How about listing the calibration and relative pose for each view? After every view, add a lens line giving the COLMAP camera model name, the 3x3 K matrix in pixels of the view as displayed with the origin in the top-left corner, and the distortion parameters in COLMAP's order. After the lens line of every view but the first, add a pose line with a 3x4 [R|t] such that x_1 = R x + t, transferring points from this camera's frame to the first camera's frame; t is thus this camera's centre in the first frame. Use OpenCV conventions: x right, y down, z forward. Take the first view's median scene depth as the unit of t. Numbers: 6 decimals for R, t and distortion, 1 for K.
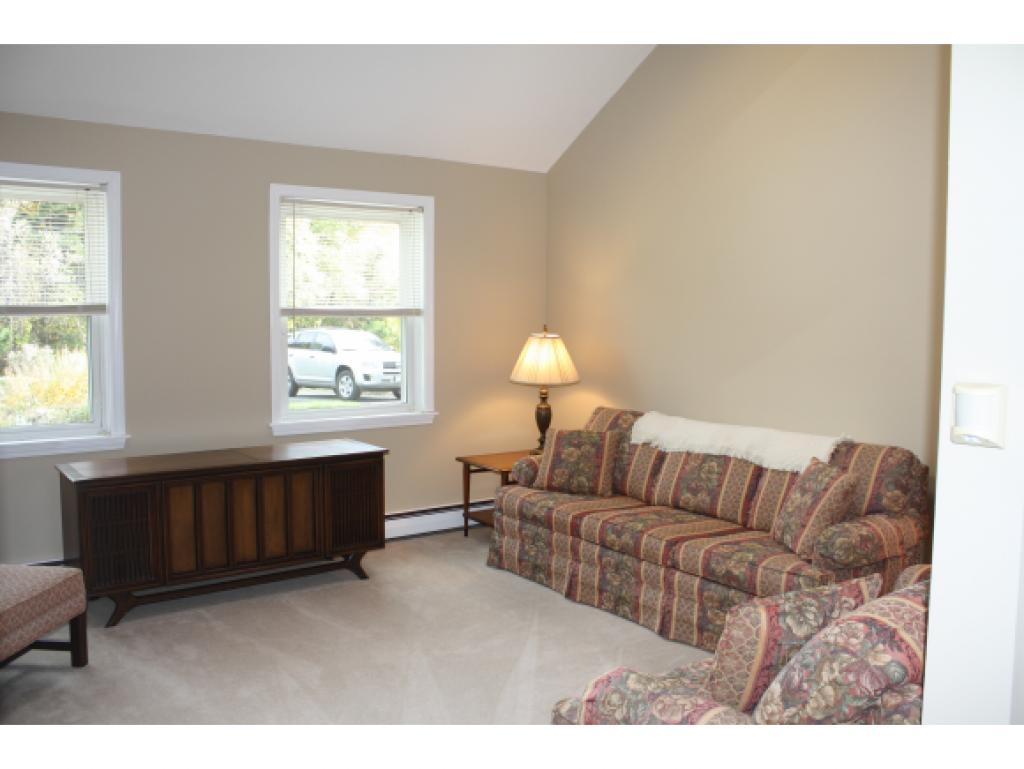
lens RADIAL K [[860.5, 0, 517.9], [0, 860.5, 383.8], [0, 0, 1]] dist [-0.178733, 0.167289]
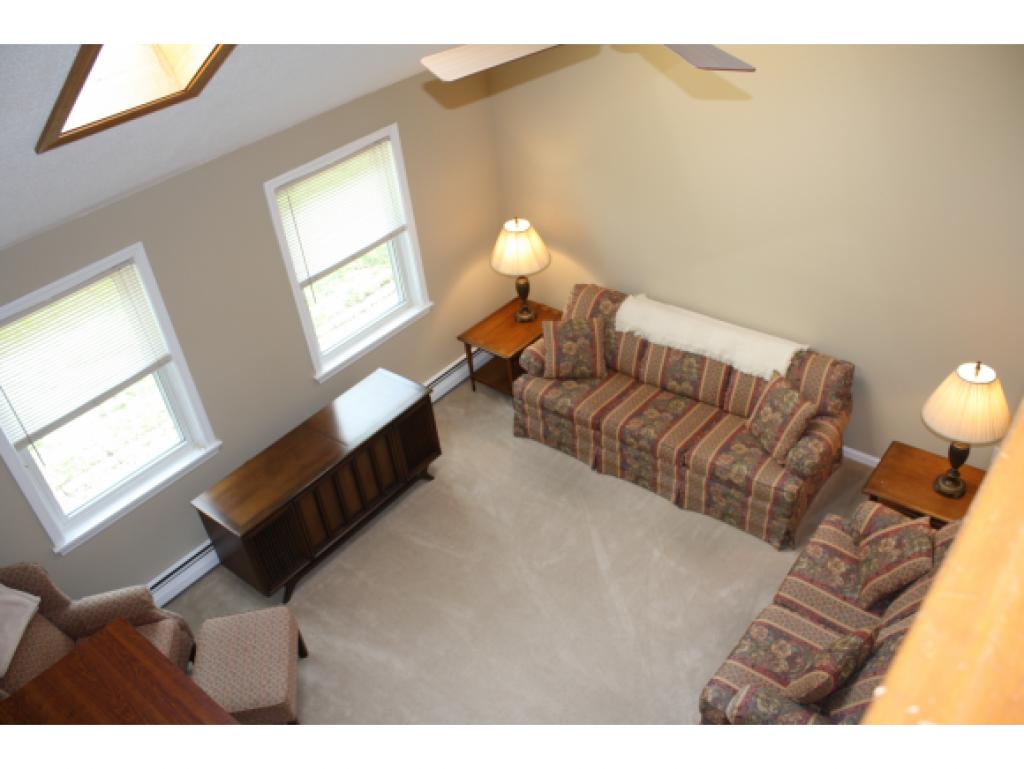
lens RADIAL K [[860.5, 0, 517.9], [0, 860.5, 383.8], [0, 0, 1]] dist [-0.178733, 0.167289]
pose [[0.963453, -0.227554, 0.141343, -0.222705], [0.125326, 0.849230, 0.512935, -0.585008], [-0.236753, -0.476474, 0.846711, -0.060563]]
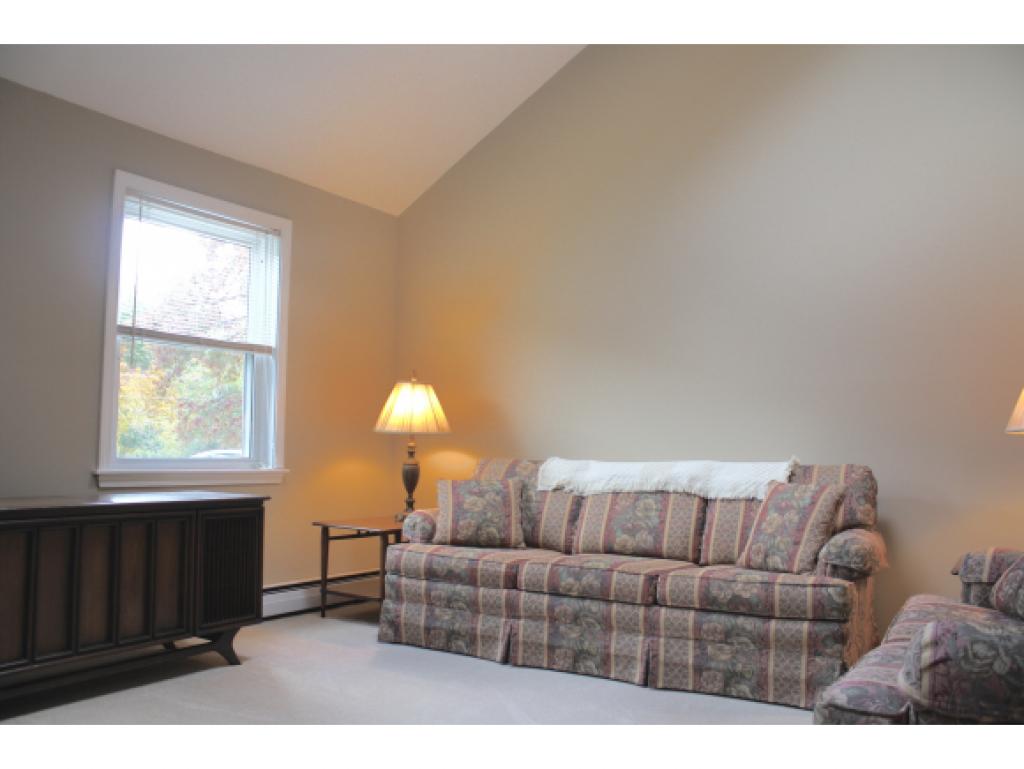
lens RADIAL K [[860.5, 0, 517.9], [0, 860.5, 383.8], [0, 0, 1]] dist [-0.178733, 0.167289]
pose [[0.931992, 0.028964, 0.361319, -0.243617], [0.025488, 0.989099, -0.145032, 0.100500], [-0.361581, 0.144378, 0.921094, 0.183896]]
